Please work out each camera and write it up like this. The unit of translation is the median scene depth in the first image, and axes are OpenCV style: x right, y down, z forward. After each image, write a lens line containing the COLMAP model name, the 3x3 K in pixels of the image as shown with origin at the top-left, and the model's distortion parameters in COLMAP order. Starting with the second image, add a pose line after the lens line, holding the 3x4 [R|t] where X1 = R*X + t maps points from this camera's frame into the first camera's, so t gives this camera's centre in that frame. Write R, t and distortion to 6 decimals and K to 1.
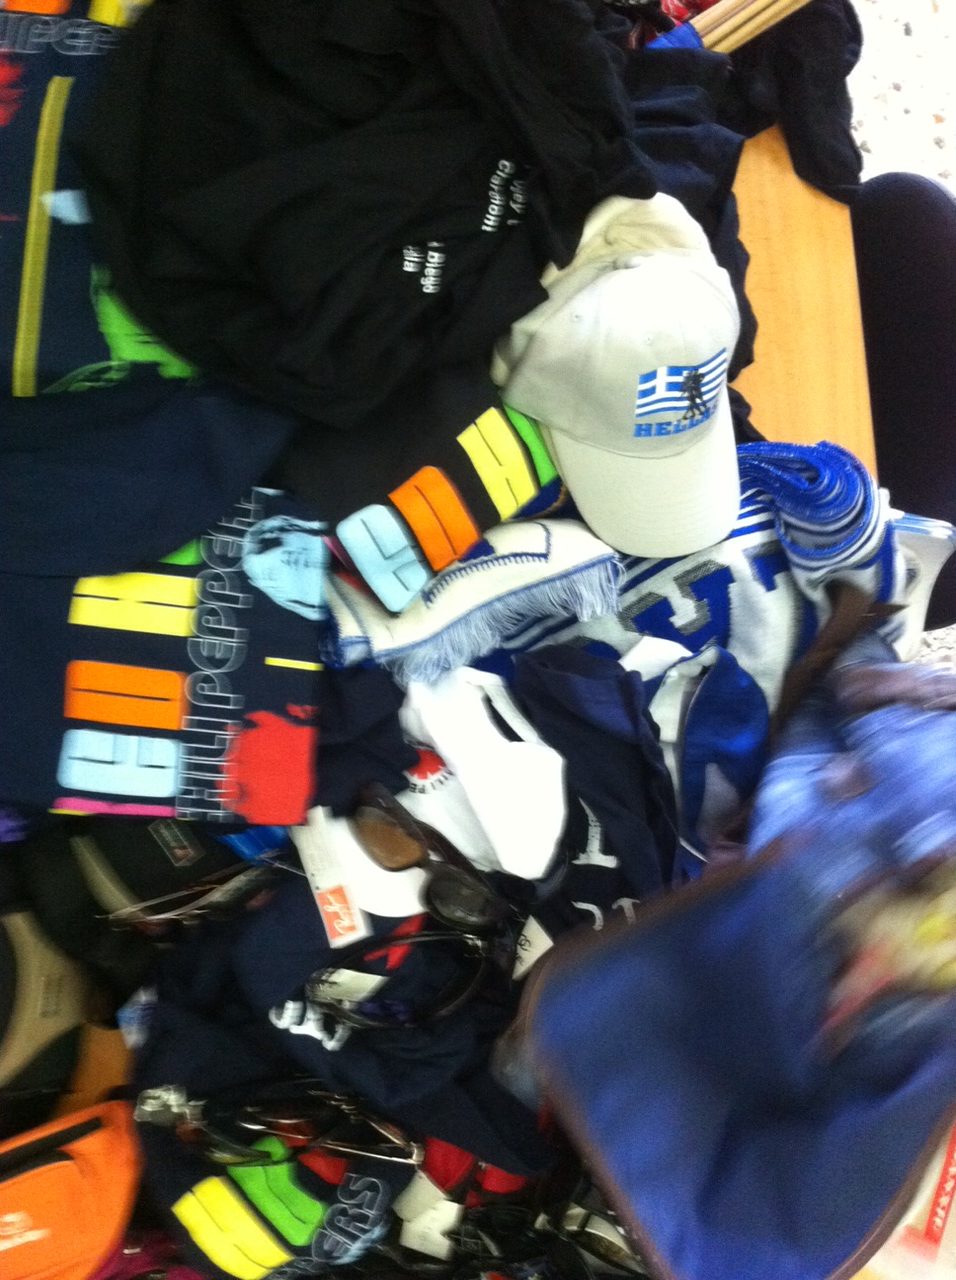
lens RADIAL K [[1243.2, 0, 478.0], [0, 1243.2, 640.0], [0, 0, 1]] dist [0.089270, -0.319399]
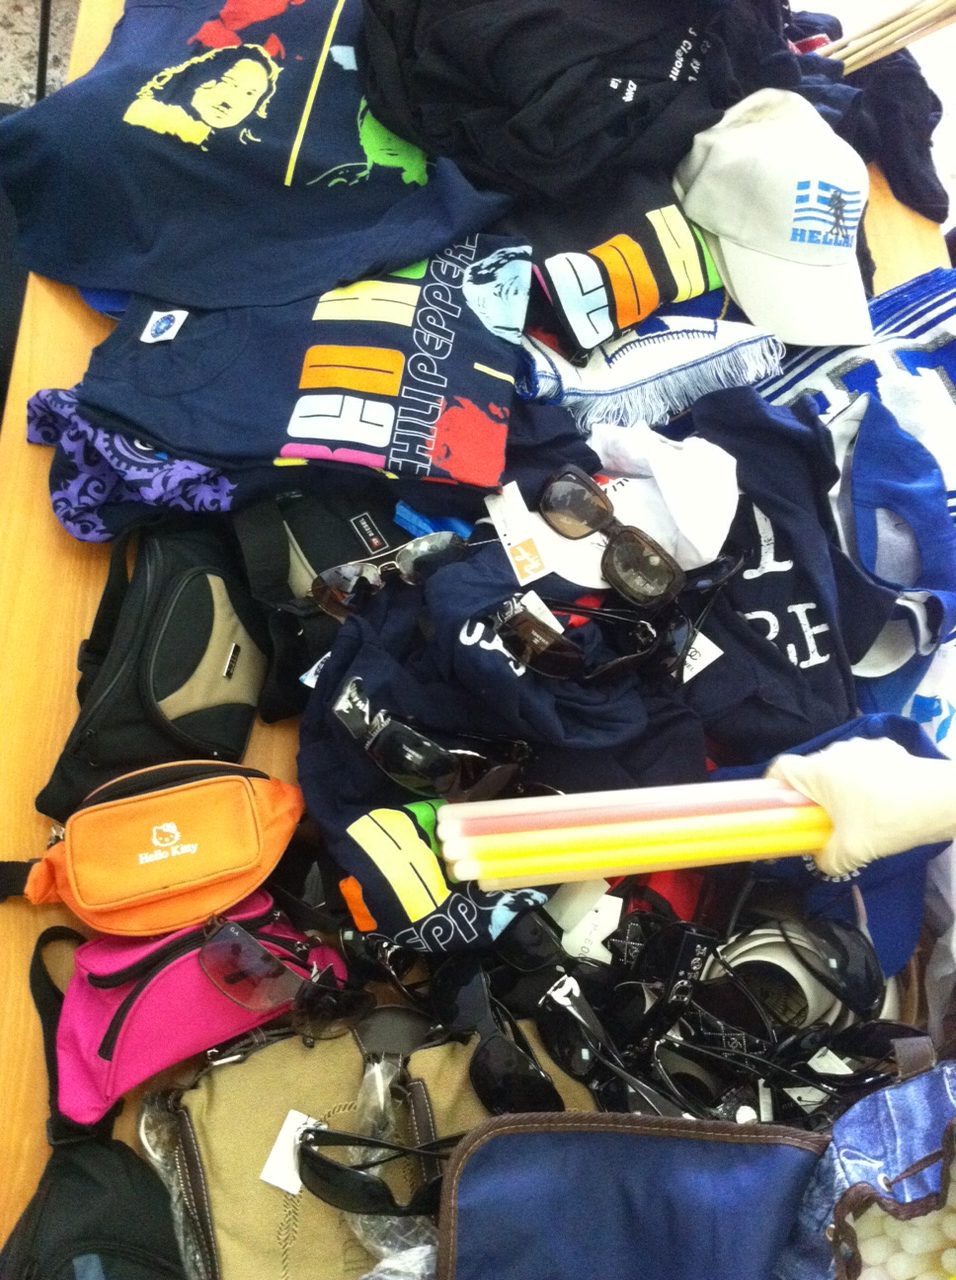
lens RADIAL K [[1243.2, 0, 478.0], [0, 1243.2, 640.0], [0, 0, 1]] dist [0.089270, -0.319399]
pose [[0.997639, 0.051623, -0.045300, -0.101099], [-0.065238, 0.918465, -0.390084, 0.690755], [0.021470, 0.392118, 0.919664, 0.045290]]
